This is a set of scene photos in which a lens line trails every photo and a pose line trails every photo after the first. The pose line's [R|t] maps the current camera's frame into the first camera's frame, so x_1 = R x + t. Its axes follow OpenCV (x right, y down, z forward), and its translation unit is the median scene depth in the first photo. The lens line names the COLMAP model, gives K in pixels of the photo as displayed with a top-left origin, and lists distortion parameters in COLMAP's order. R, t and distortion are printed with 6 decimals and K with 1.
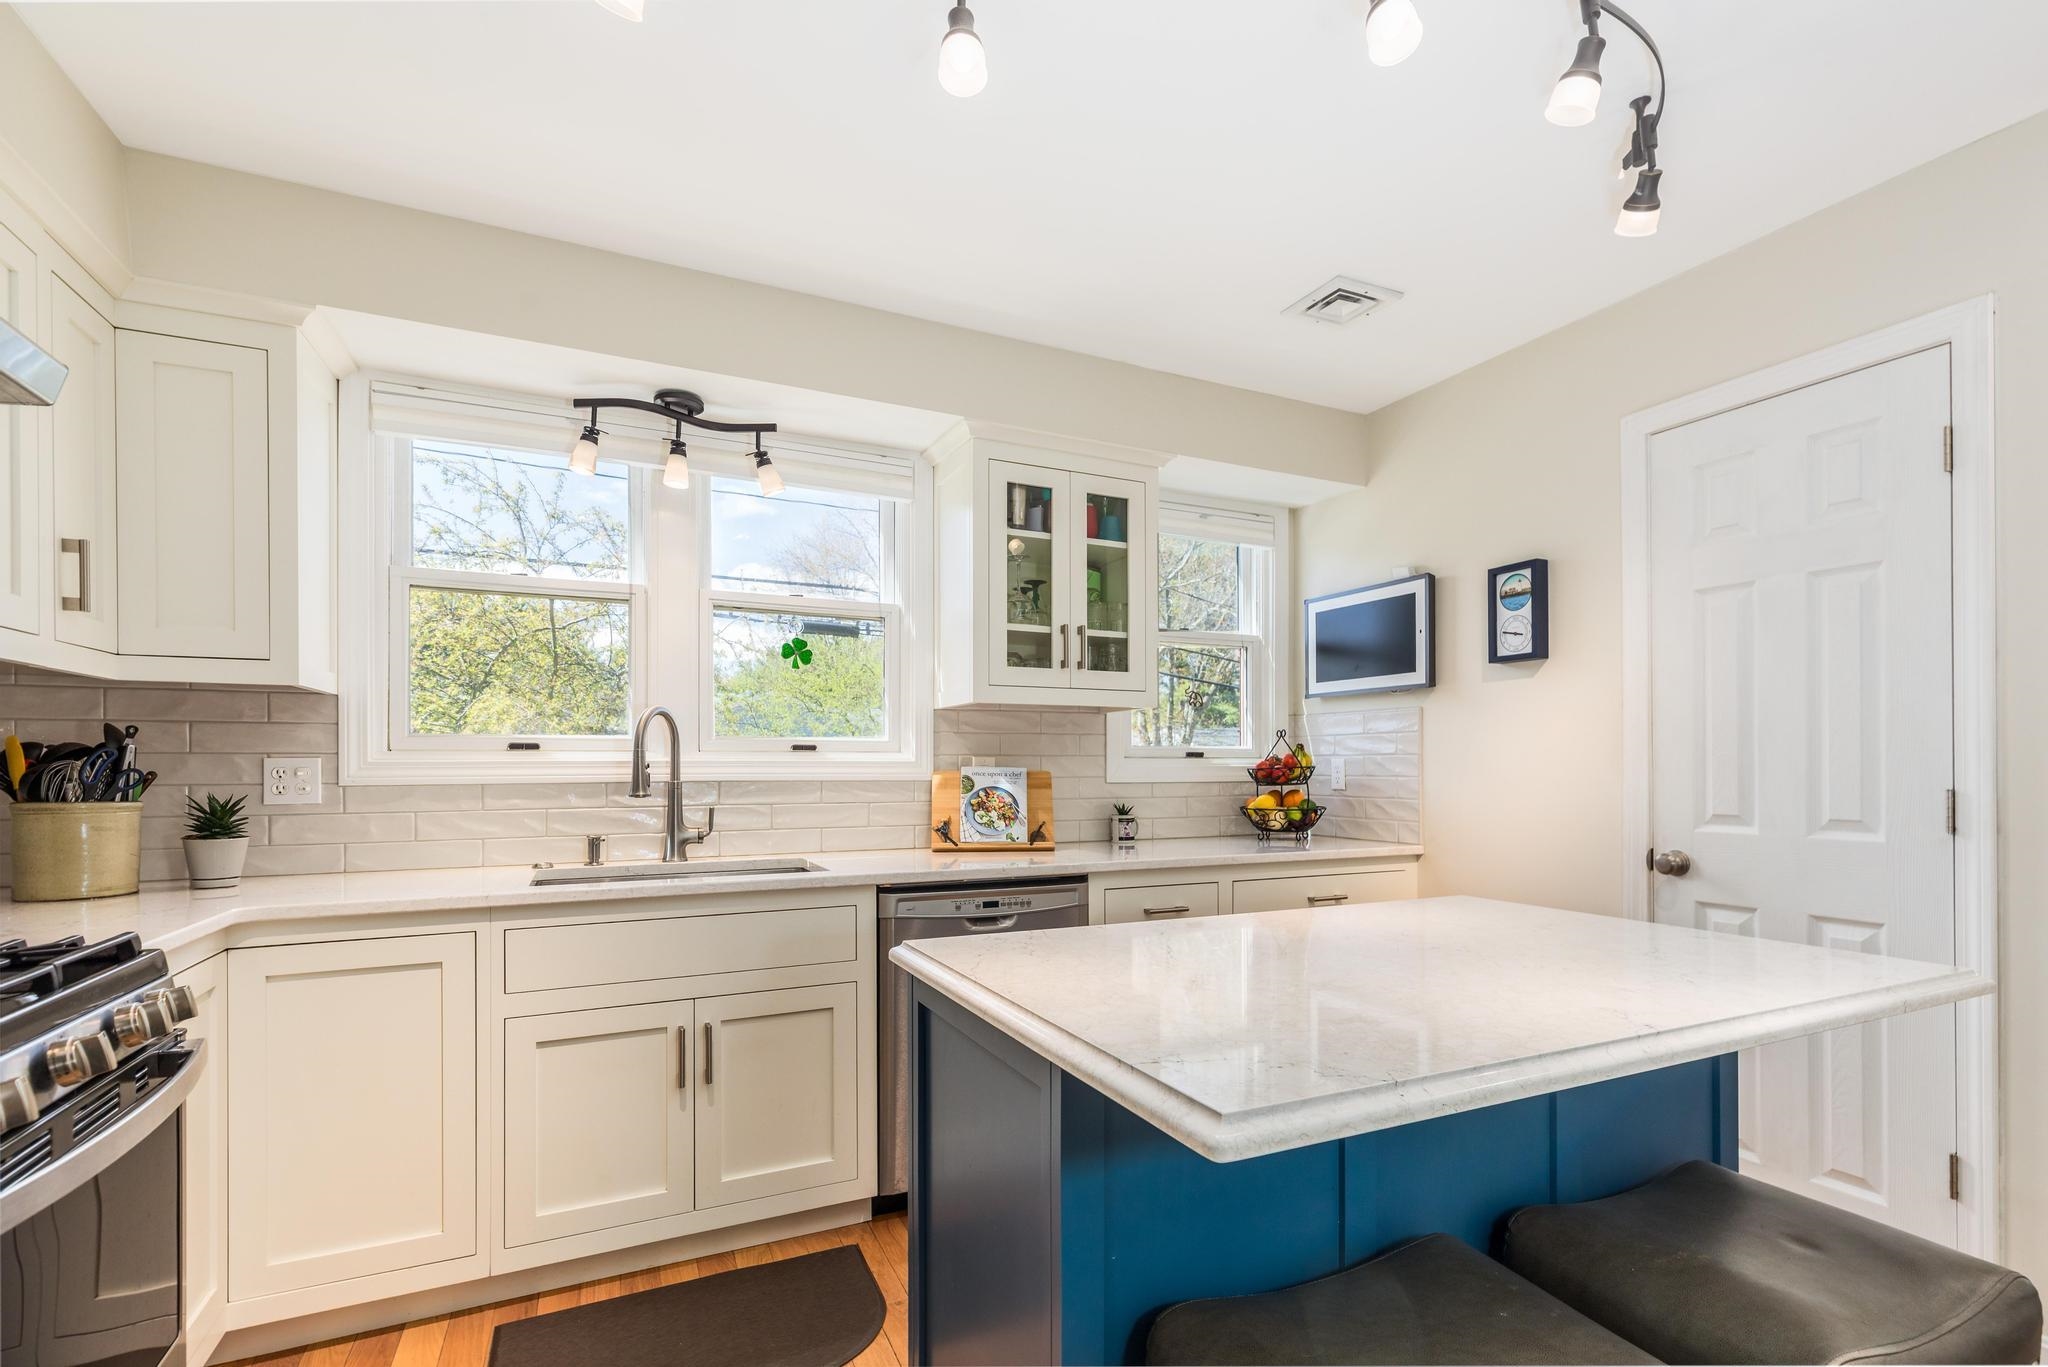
lens RADIAL K [[956.0, 0, 1043.4], [0, 956.0, 764.3], [0, 0, 1]] dist [0.006172, 0.000543]
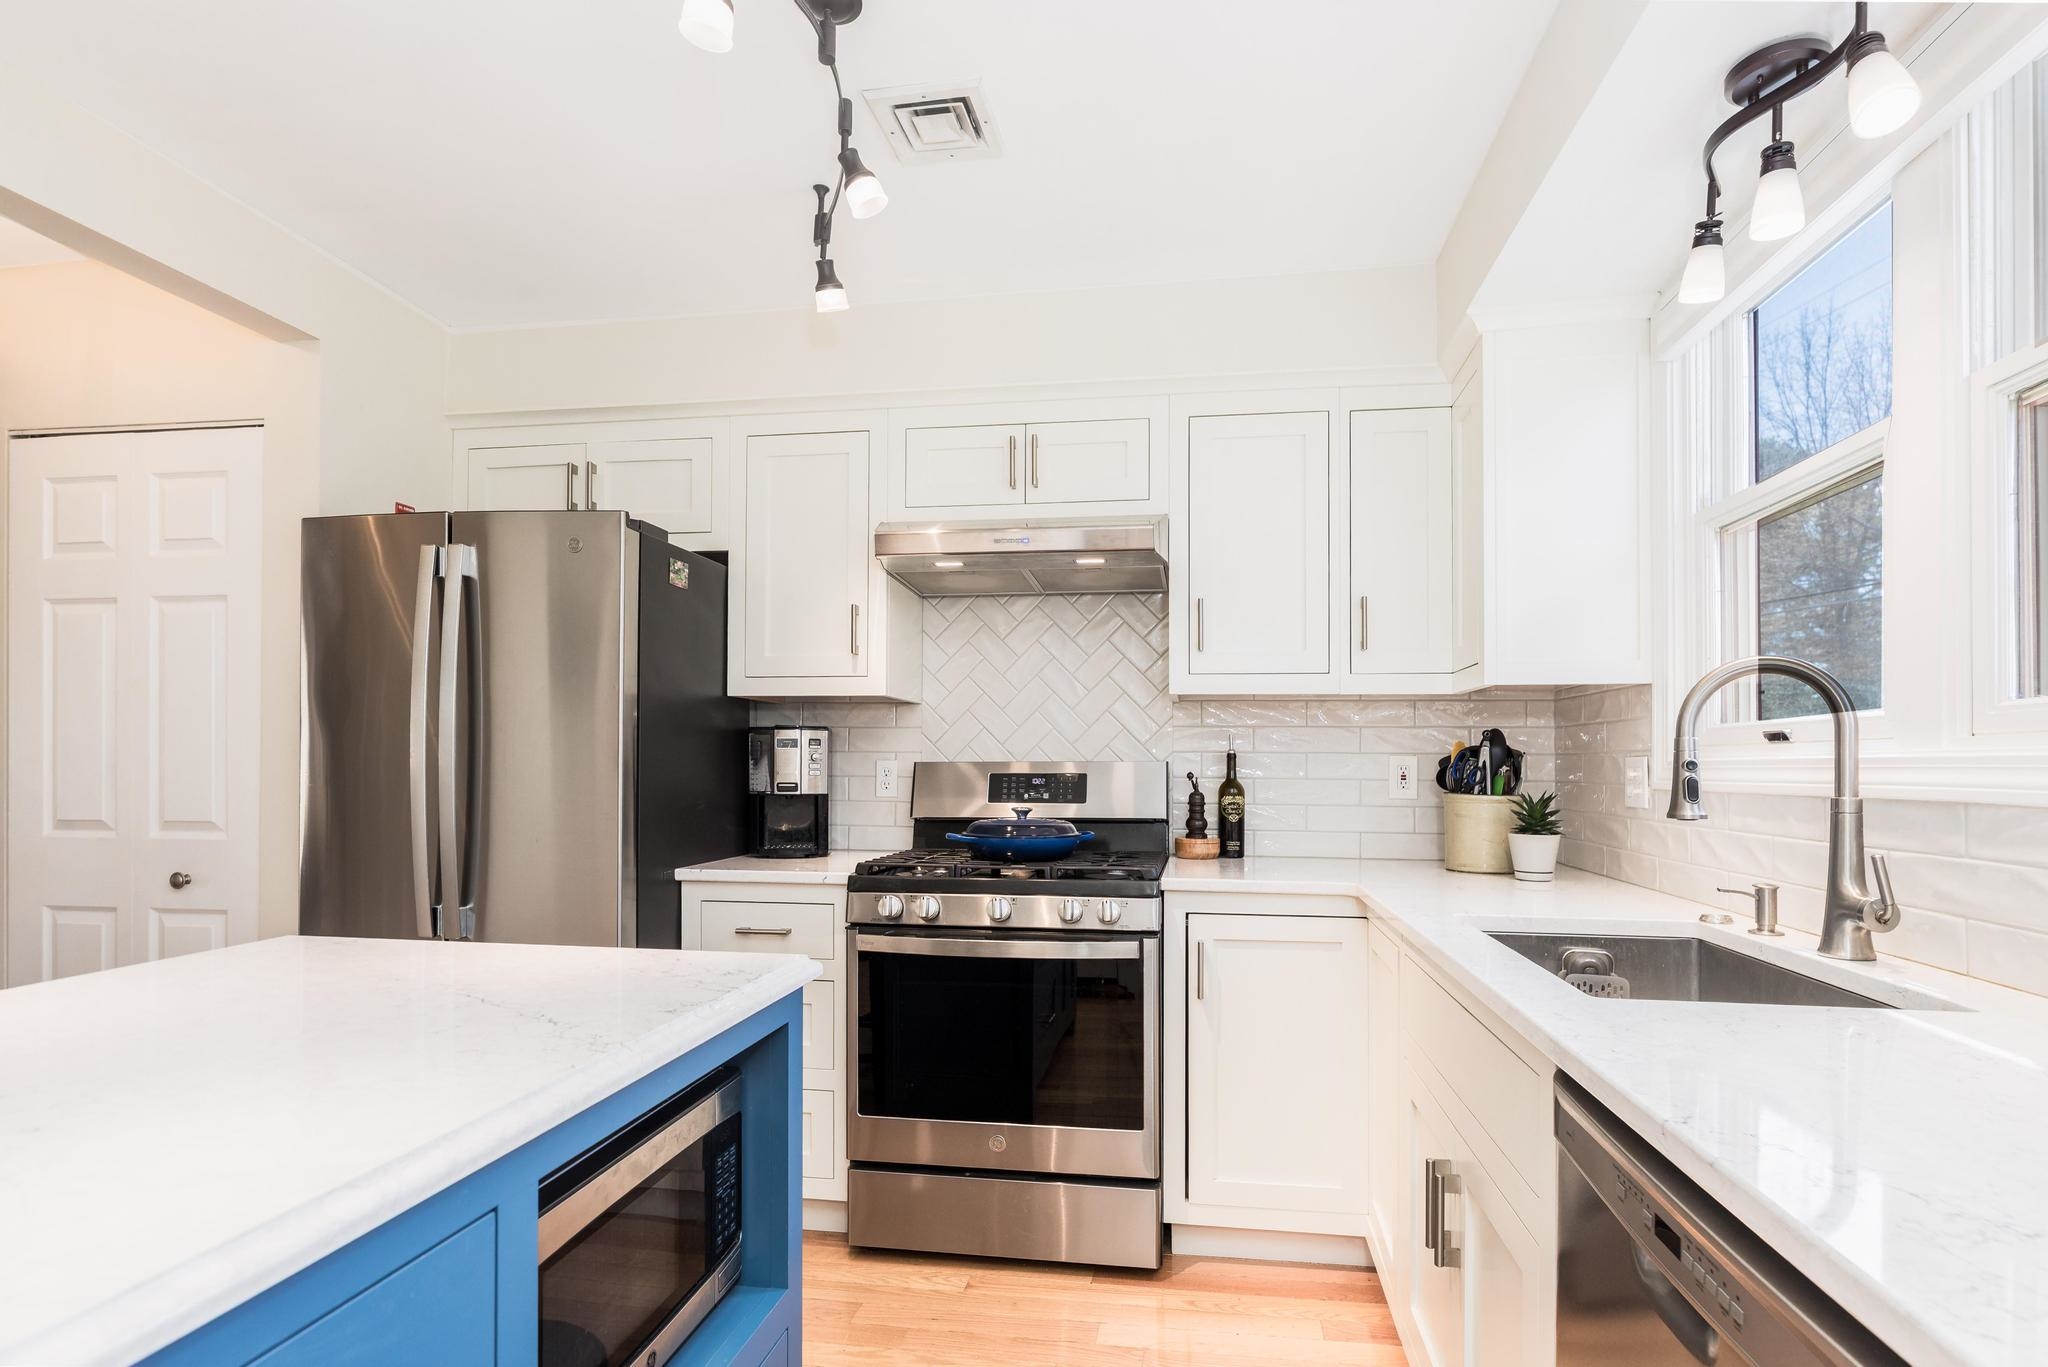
lens RADIAL K [[1036.6, 0, 1038.3], [0, 1036.6, 756.6], [0, 0, 1]] dist [-0.001850, -0.002155]
pose [[-0.571006, -0.009735, -0.820888, 0.283896], [-0.008336, 0.999947, -0.006059, 0.003148], [0.820904, 0.003383, -0.571056, 0.911602]]
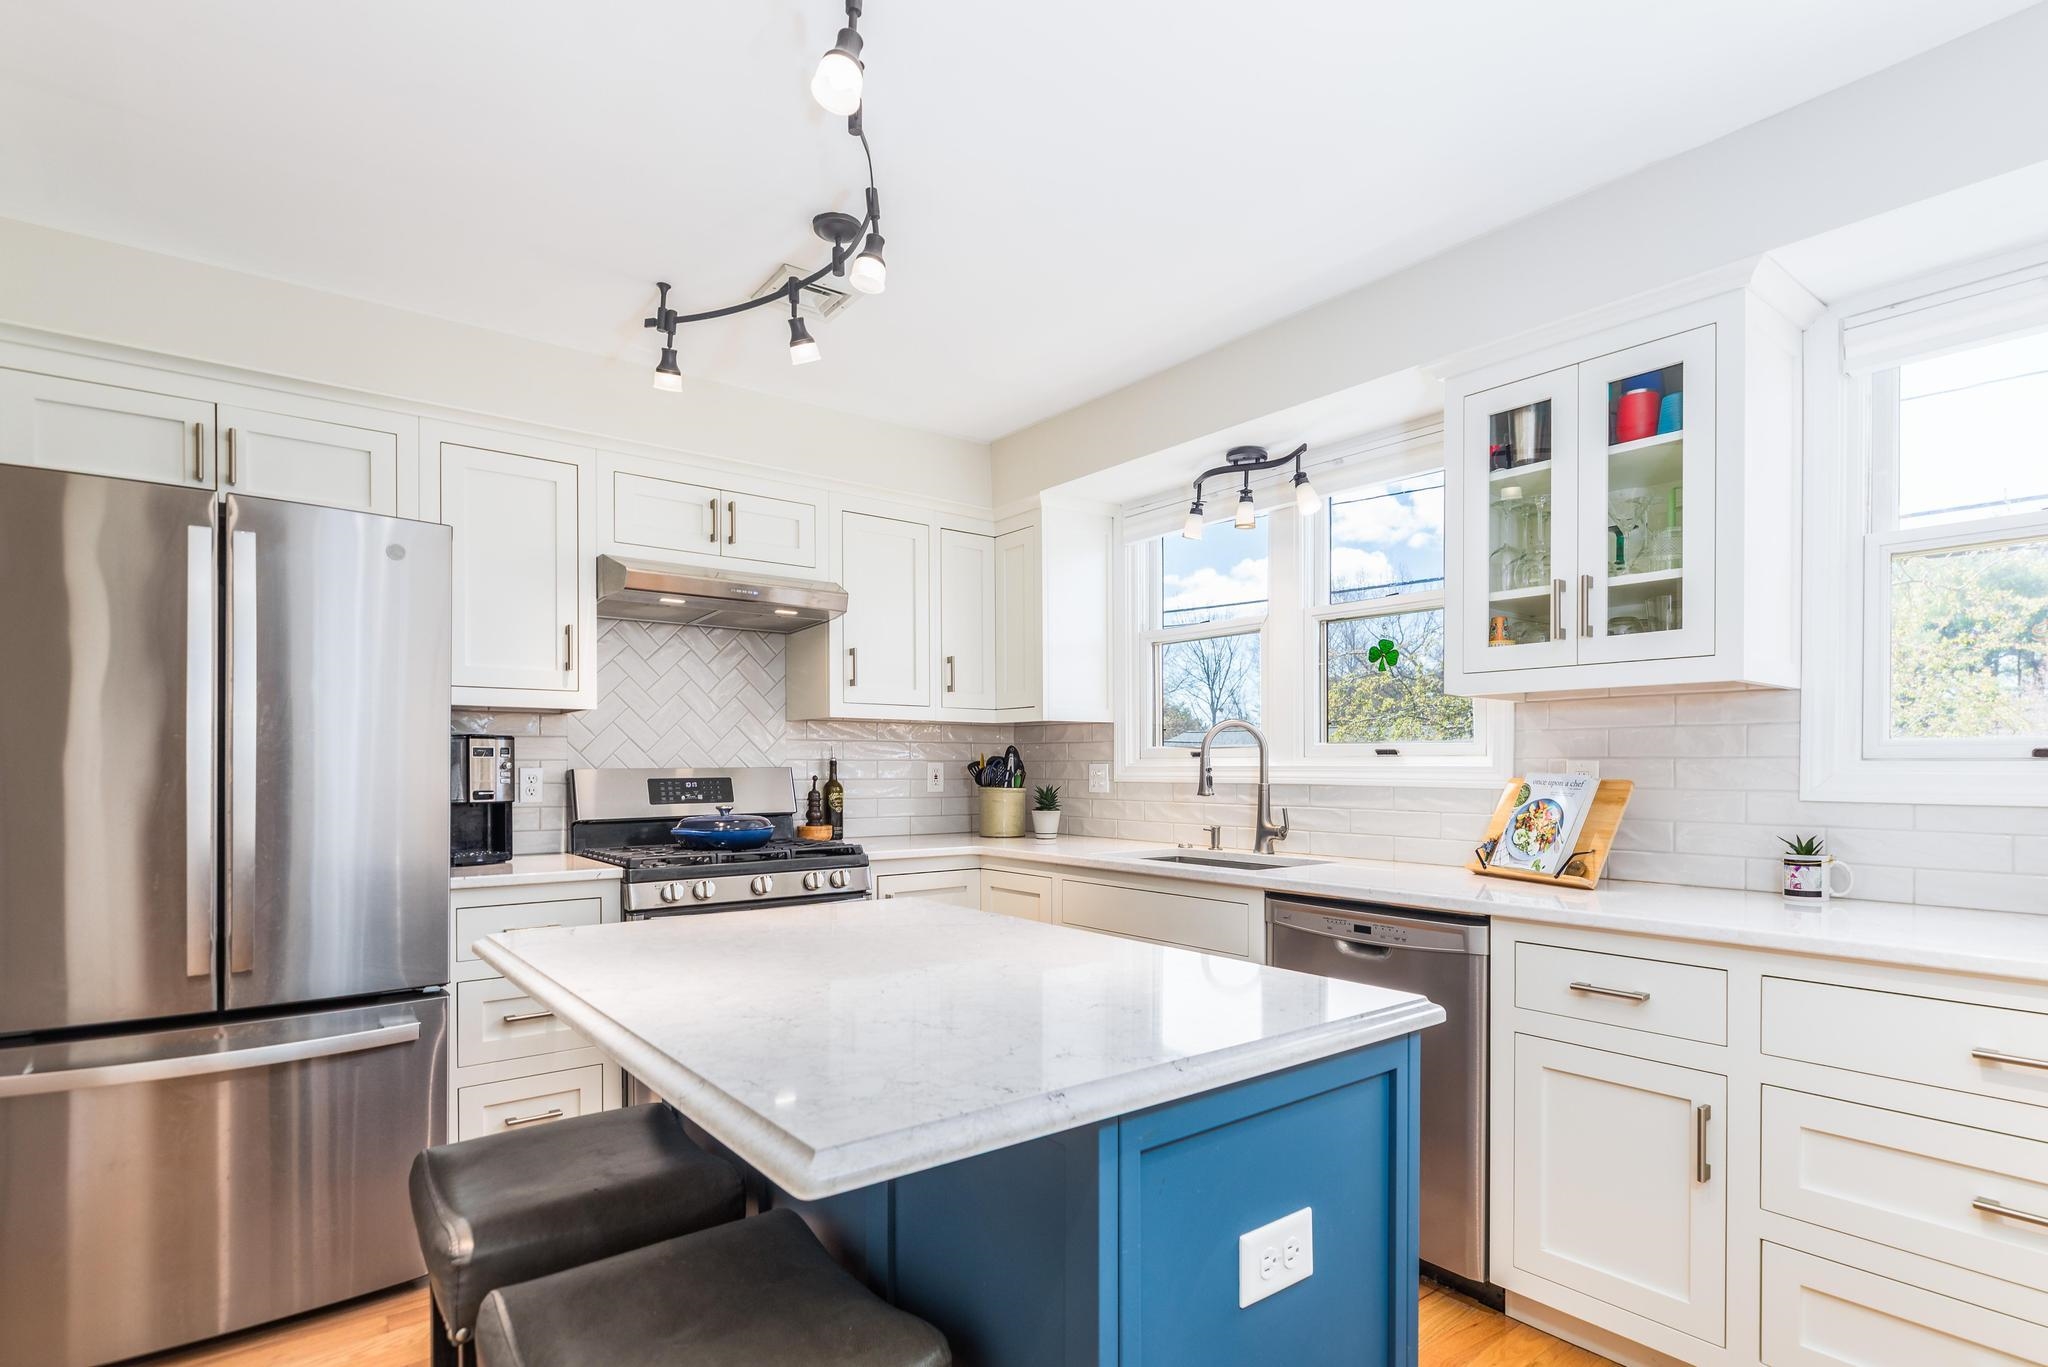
lens RADIAL K [[1036.6, 0, 1045.1], [0, 1036.6, 768.1], [0, 0, 1]] dist [-0.001850, -0.002155]
pose [[0.215131, 0.002458, -0.976582, 0.726376], [-0.003390, 0.999993, 0.001771, -0.001849], [0.976579, 0.002930, 0.215137, 0.453852]]
